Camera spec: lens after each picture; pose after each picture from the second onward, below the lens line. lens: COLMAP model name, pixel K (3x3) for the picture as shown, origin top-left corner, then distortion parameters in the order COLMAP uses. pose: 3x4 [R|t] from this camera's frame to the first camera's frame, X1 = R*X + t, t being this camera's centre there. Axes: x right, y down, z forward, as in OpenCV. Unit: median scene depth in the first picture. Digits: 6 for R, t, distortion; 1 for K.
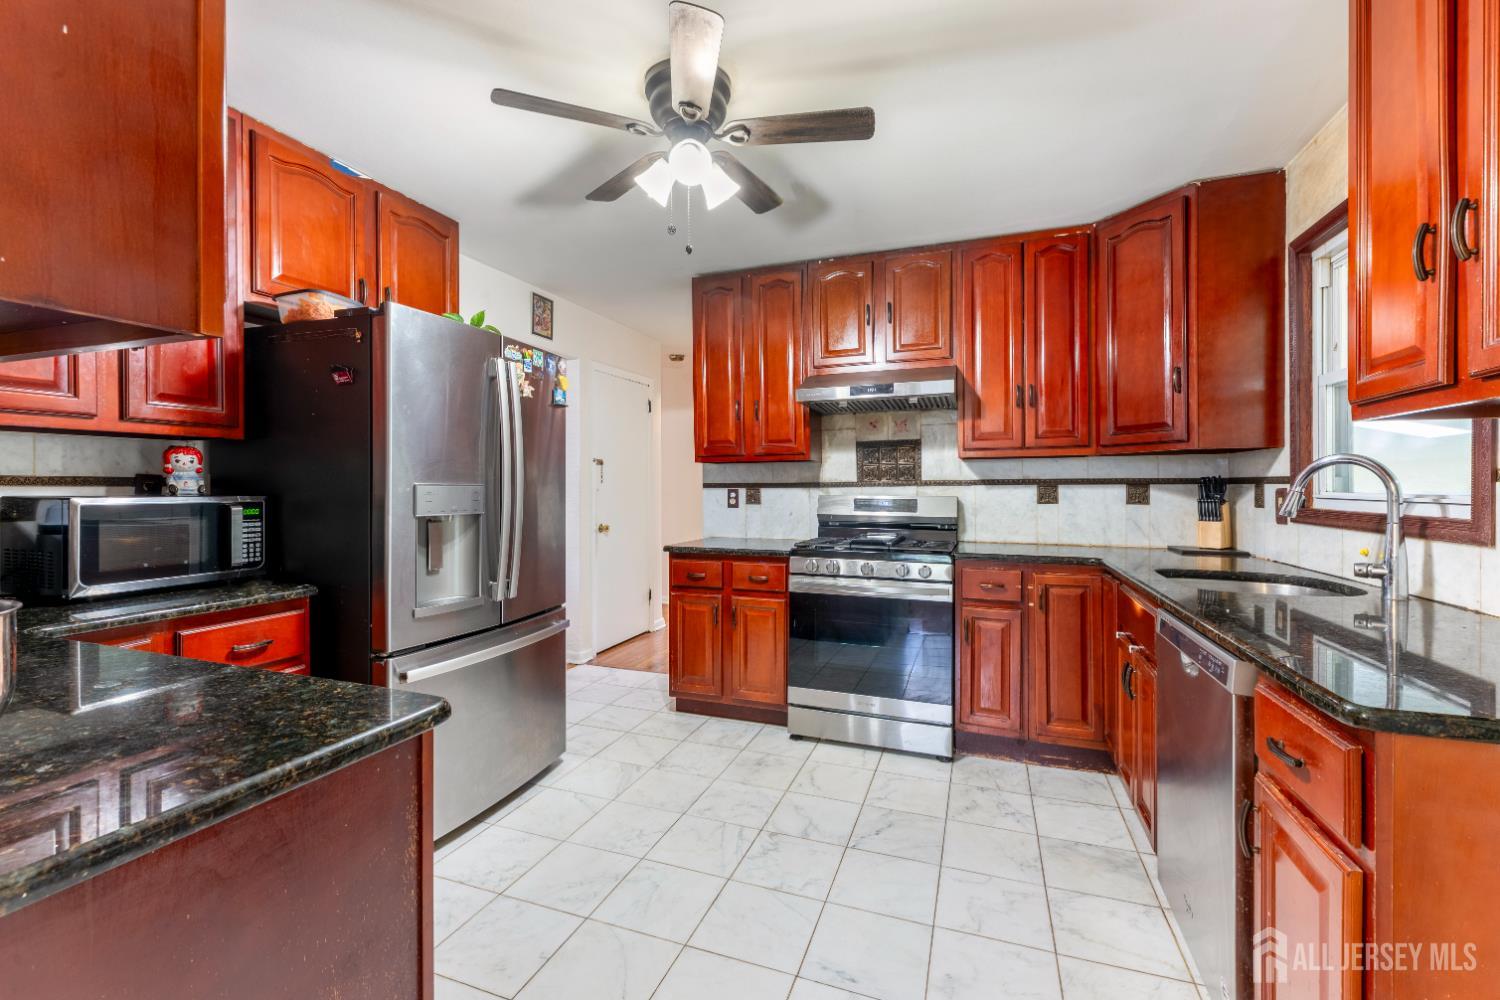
lens RADIAL K [[636.6, 0, 744.0], [0, 636.6, 492.8], [0, 0, 1]] dist [0.001098, 0.001174]
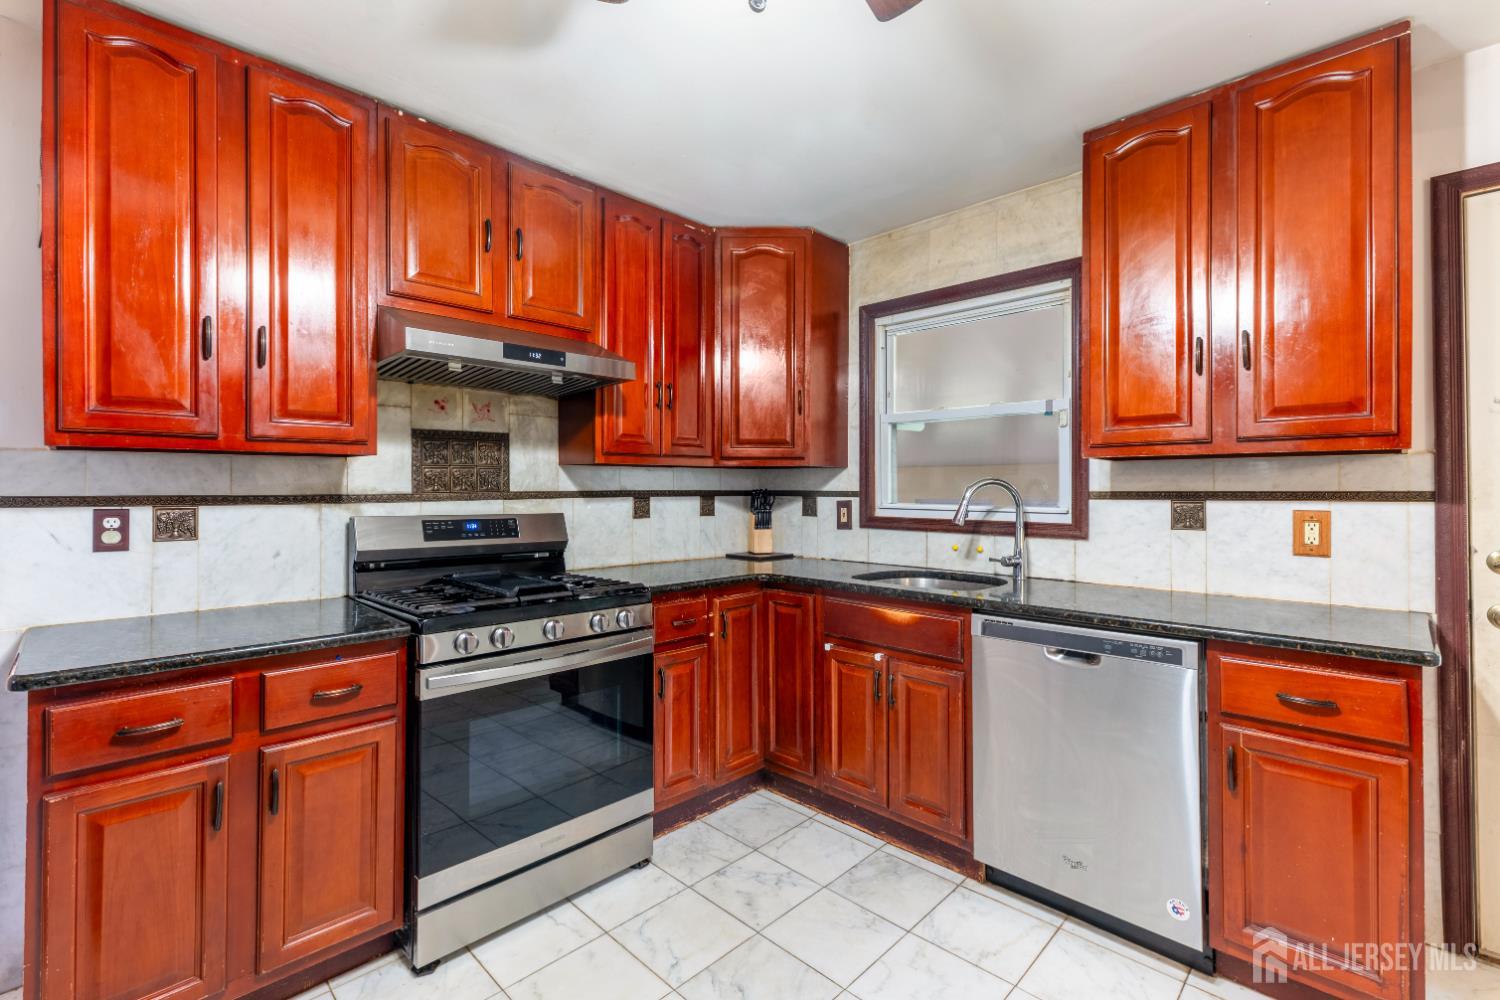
lens RADIAL K [[665.2, 0, 746.9], [0, 665.2, 486.5], [0, 0, 1]] dist [0.001667, 0.000655]
pose [[0.404472, 0.005731, 0.914532, -0.329019], [0.005722, 0.999945, -0.008797, -0.019068], [-0.914532, 0.008791, 0.404417, 0.513147]]
